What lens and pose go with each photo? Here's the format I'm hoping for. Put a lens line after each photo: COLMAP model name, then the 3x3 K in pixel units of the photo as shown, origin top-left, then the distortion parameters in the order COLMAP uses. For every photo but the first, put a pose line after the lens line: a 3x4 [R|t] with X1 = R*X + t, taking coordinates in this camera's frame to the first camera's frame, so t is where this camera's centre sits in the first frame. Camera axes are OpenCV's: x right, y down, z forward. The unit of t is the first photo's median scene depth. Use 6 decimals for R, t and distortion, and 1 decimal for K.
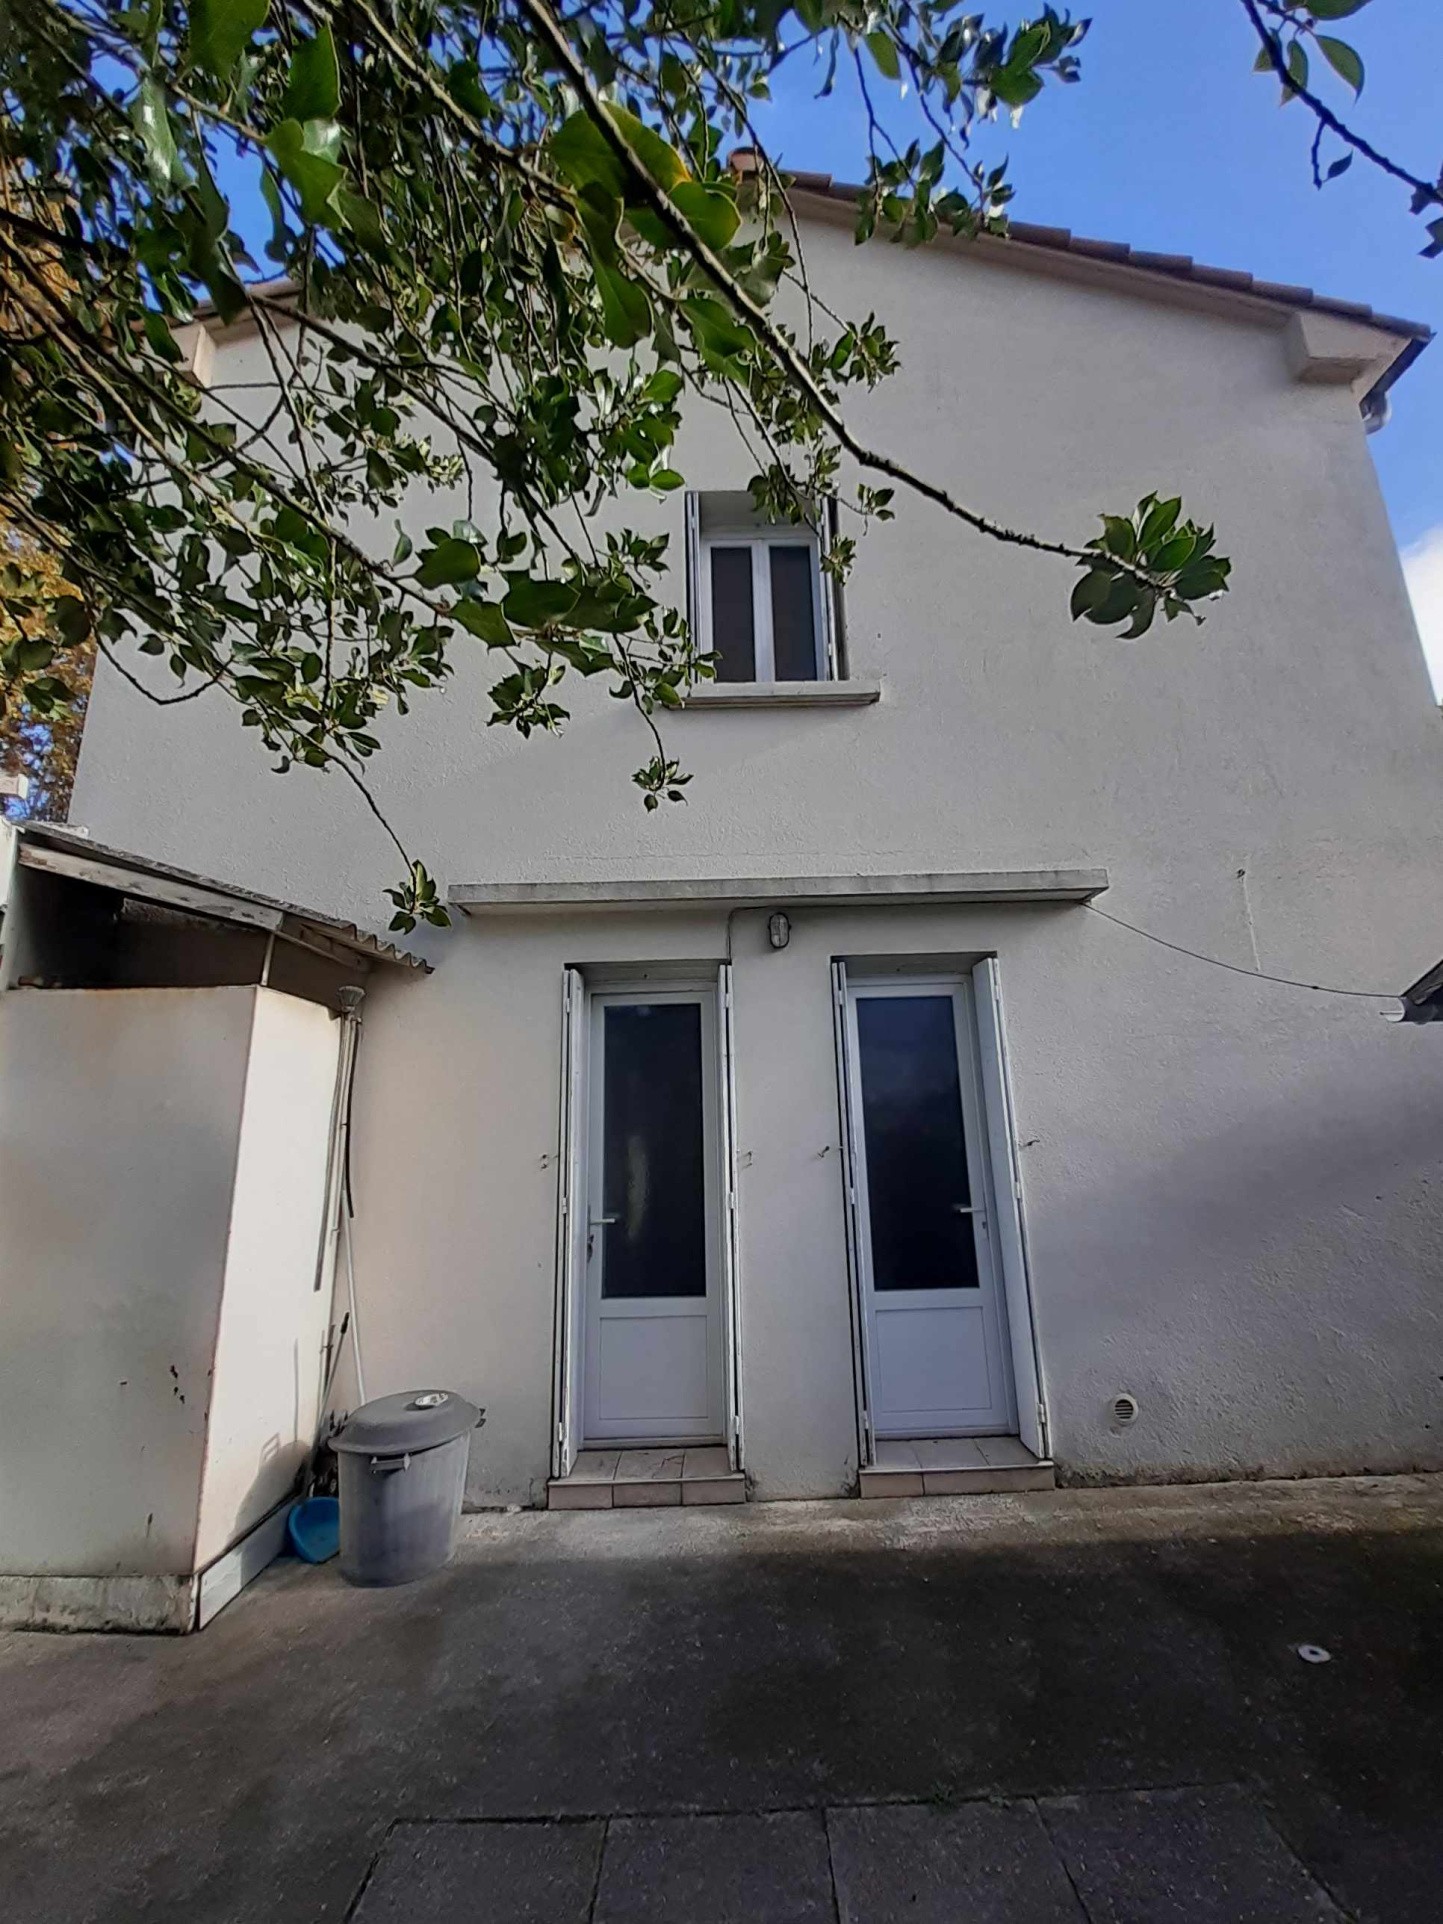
lens RADIAL K [[764.7, 0, 738.2], [0, 764.7, 952.8], [0, 0, 1]] dist [-0.000590, -0.002590]
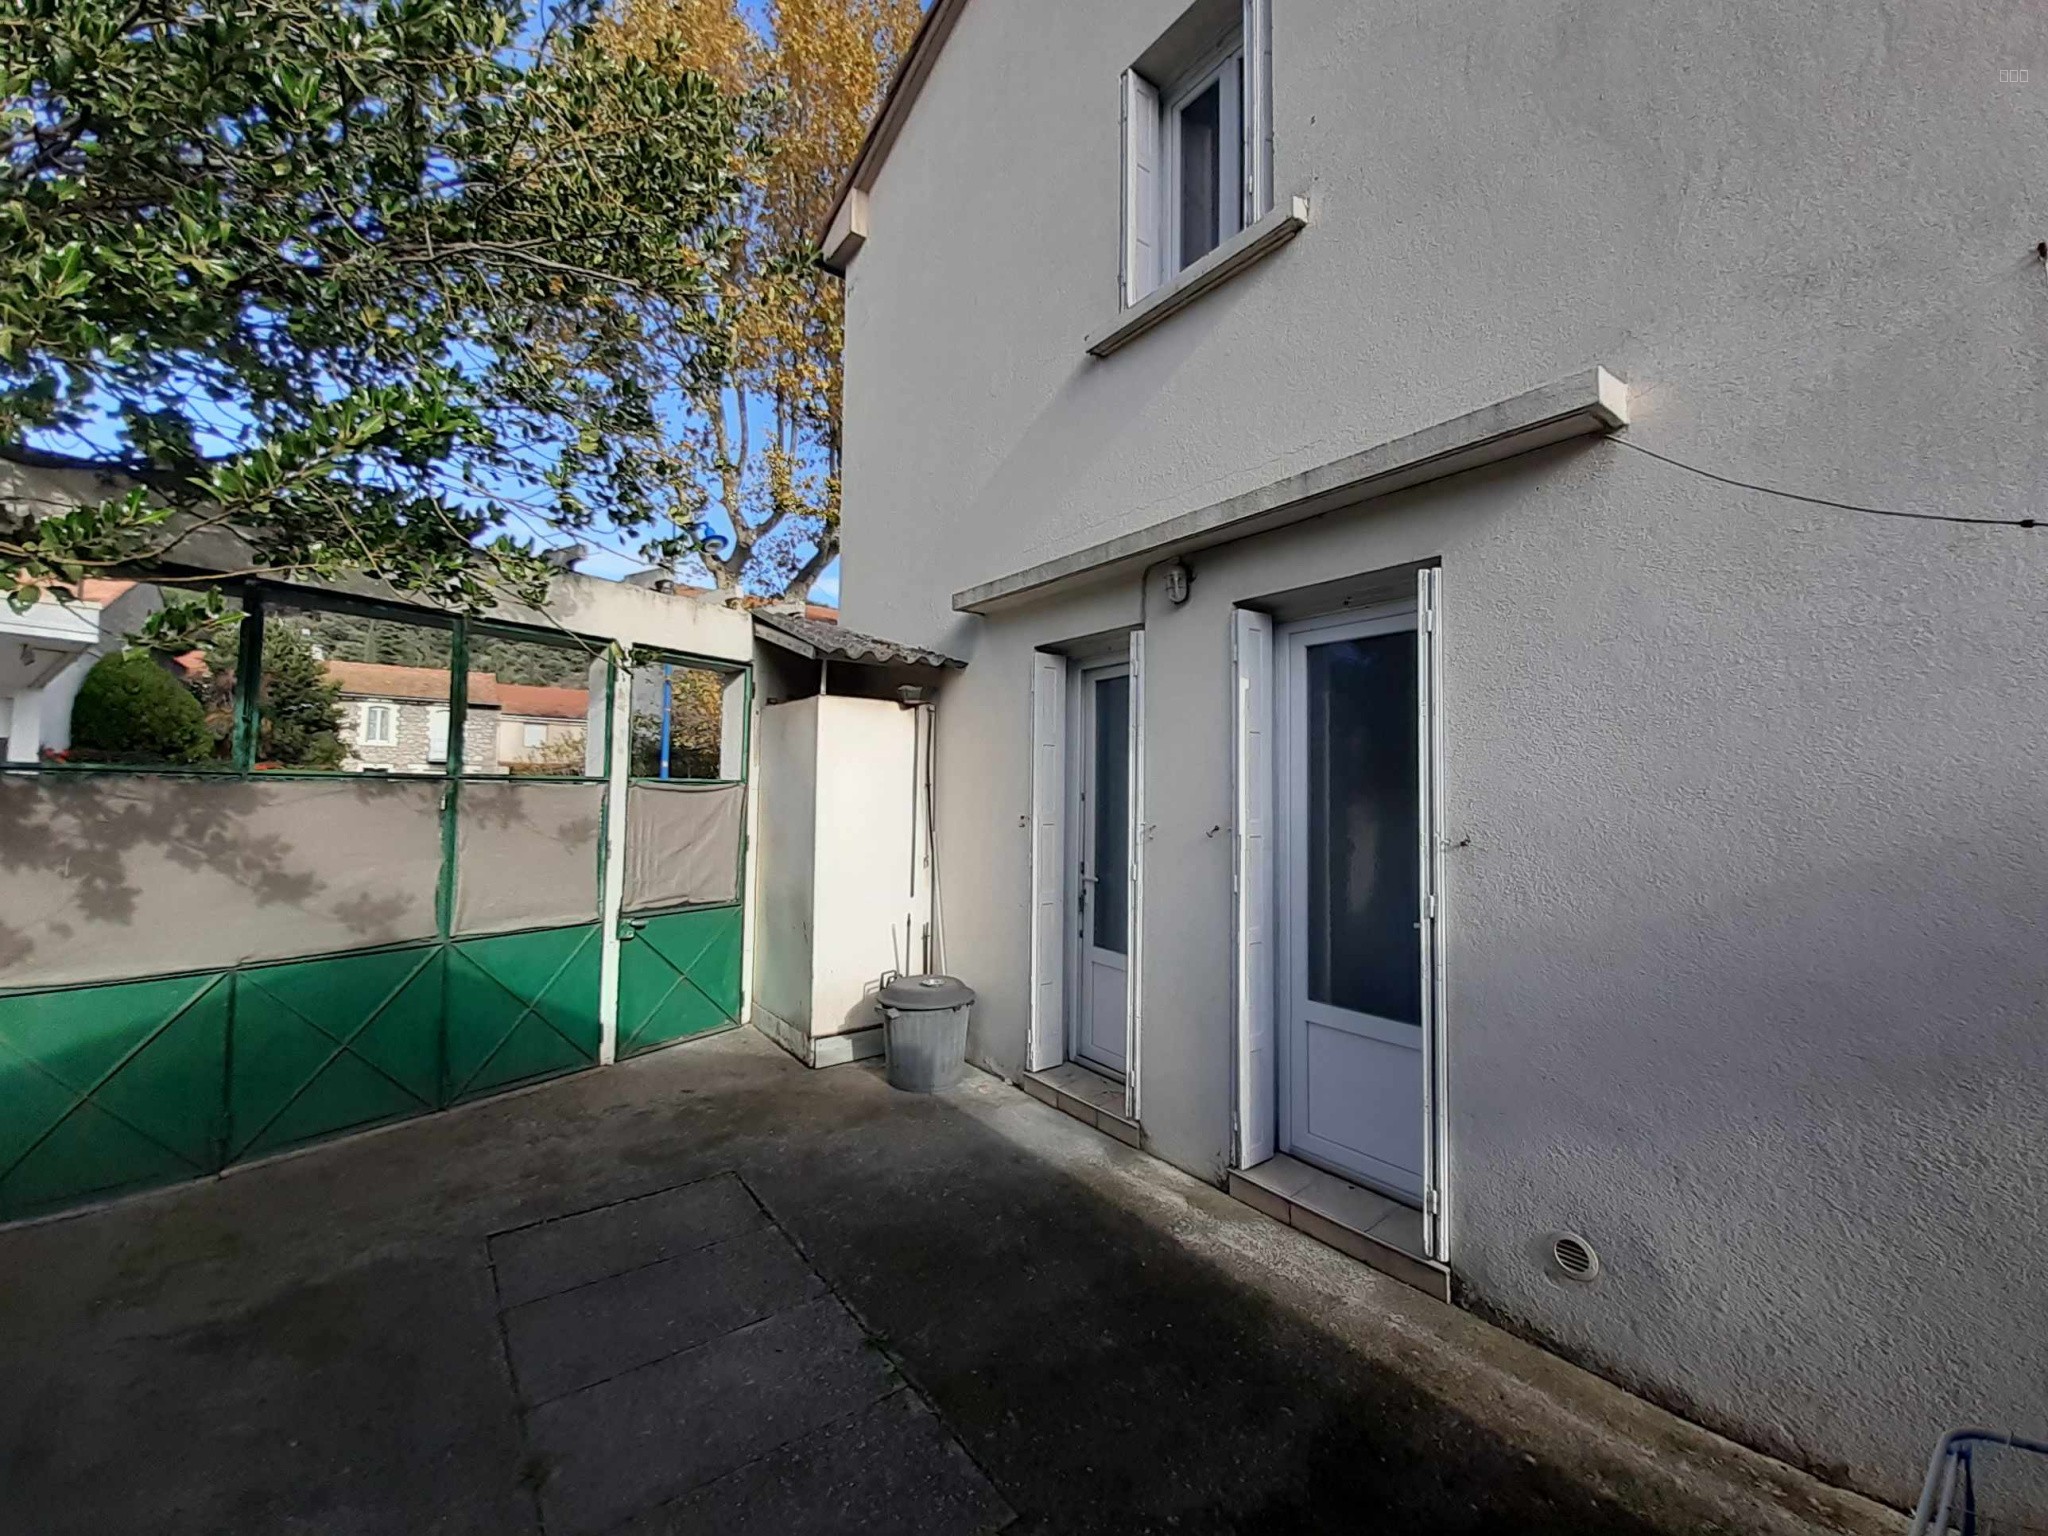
lens RADIAL K [[814.0, 0, 1042.3], [0, 814.0, 750.9], [0, 0, 1]] dist [-0.000590, -0.002590]
pose [[0.593803, -0.003396, -0.804603, 0.842795], [0.157752, 0.981074, 0.112281, 0.036048], [0.788994, -0.193601, 0.583101, 0.353298]]
